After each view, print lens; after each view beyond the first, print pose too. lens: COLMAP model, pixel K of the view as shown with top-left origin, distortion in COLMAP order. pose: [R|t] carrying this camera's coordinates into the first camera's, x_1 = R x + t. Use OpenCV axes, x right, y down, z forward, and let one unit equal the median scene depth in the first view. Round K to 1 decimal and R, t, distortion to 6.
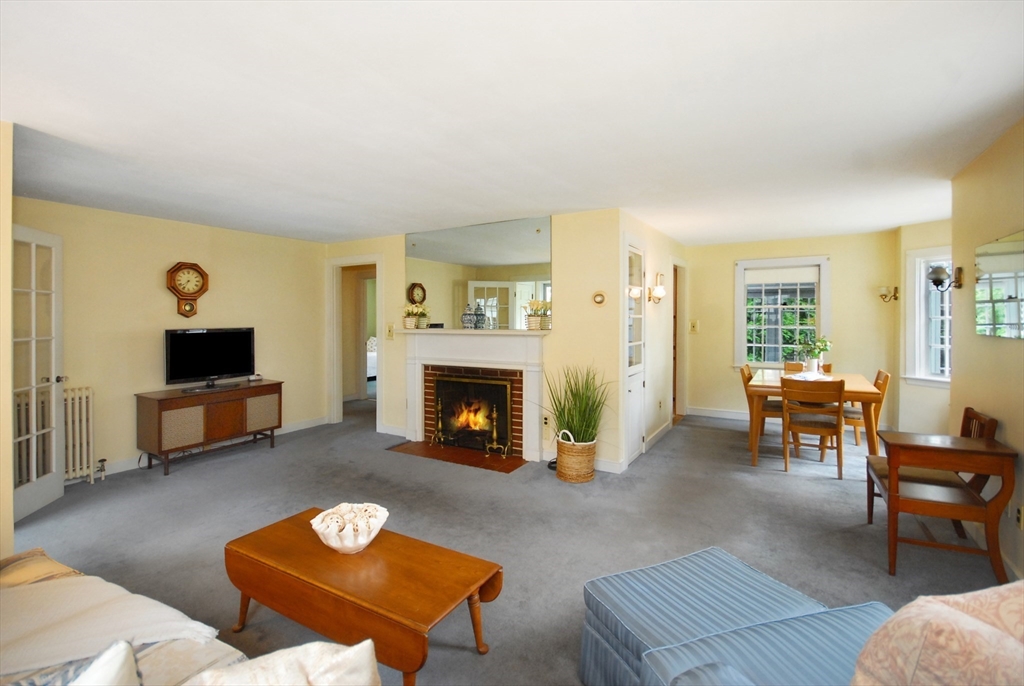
lens RADIAL K [[471.9, 0, 494.6], [0, 471.9, 317.7], [0, 0, 1]] dist [-0.000696, -0.000163]
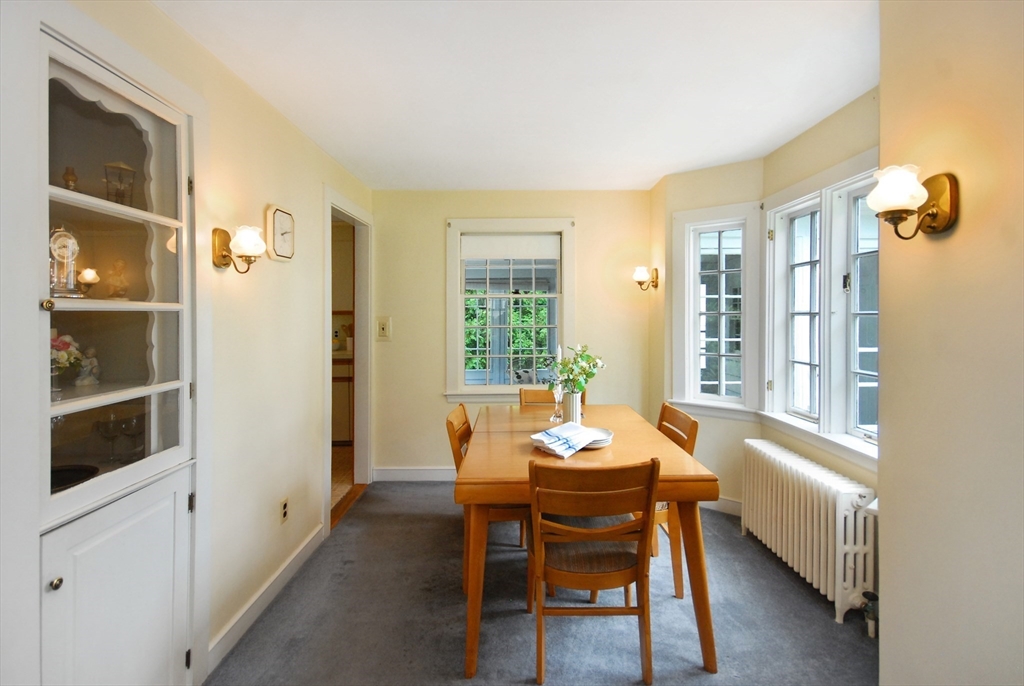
lens RADIAL K [[471.9, 0, 494.6], [0, 471.9, 317.7], [0, 0, 1]] dist [-0.000696, -0.000163]
pose [[0.861180, -0.005679, 0.508268, 0.273312], [0.001714, 0.999964, 0.008268, 0.002120], [-0.508297, -0.006249, 0.861159, 0.482104]]
